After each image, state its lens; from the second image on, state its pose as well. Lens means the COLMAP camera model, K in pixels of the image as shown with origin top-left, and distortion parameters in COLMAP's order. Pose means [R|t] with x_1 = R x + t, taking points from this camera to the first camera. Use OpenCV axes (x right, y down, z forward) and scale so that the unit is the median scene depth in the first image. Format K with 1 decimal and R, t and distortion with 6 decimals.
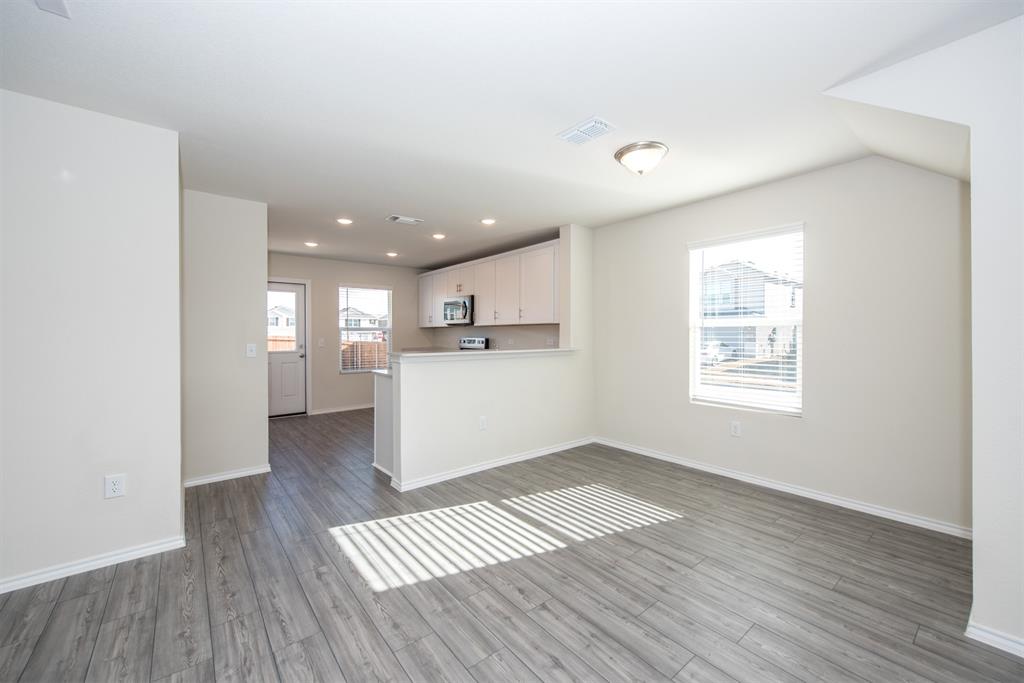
lens RADIAL K [[411.6, 0, 510.8], [0, 411.6, 338.3], [0, 0, 1]] dist [-0.002561, -0.000281]
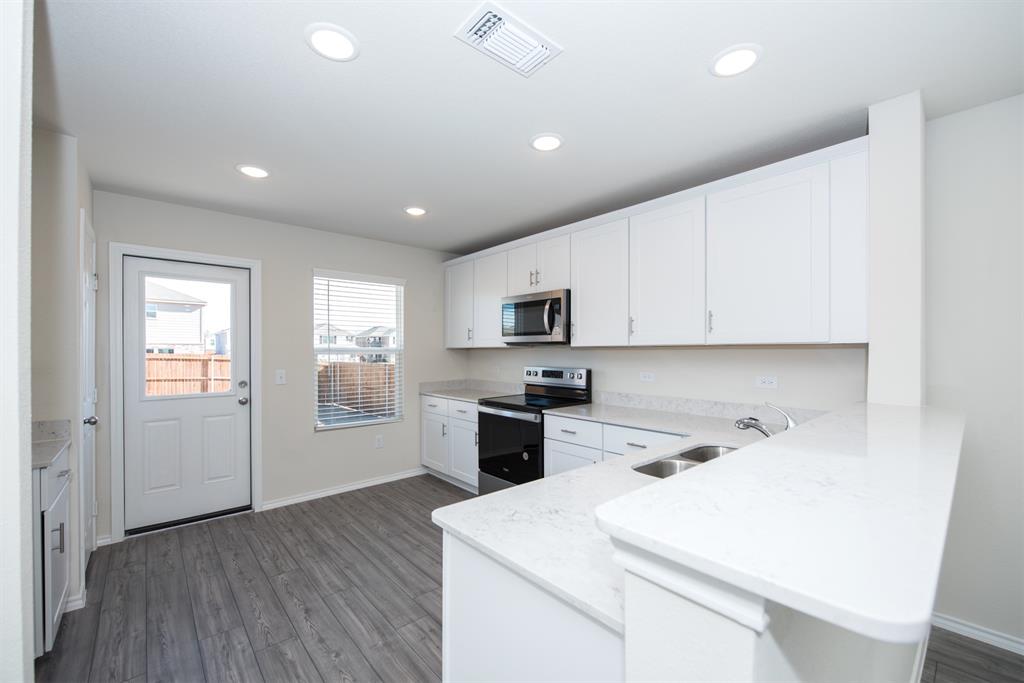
lens RADIAL K [[420.6, 0, 512.8], [0, 420.6, 354.7], [0, 0, 1]] dist [-0.002782, -0.000289]
pose [[0.998895, 0.000478, 0.046987, -0.224367], [-0.000354, 0.999996, -0.002645, -0.020966], [-0.046988, 0.002625, 0.998892, 0.537103]]
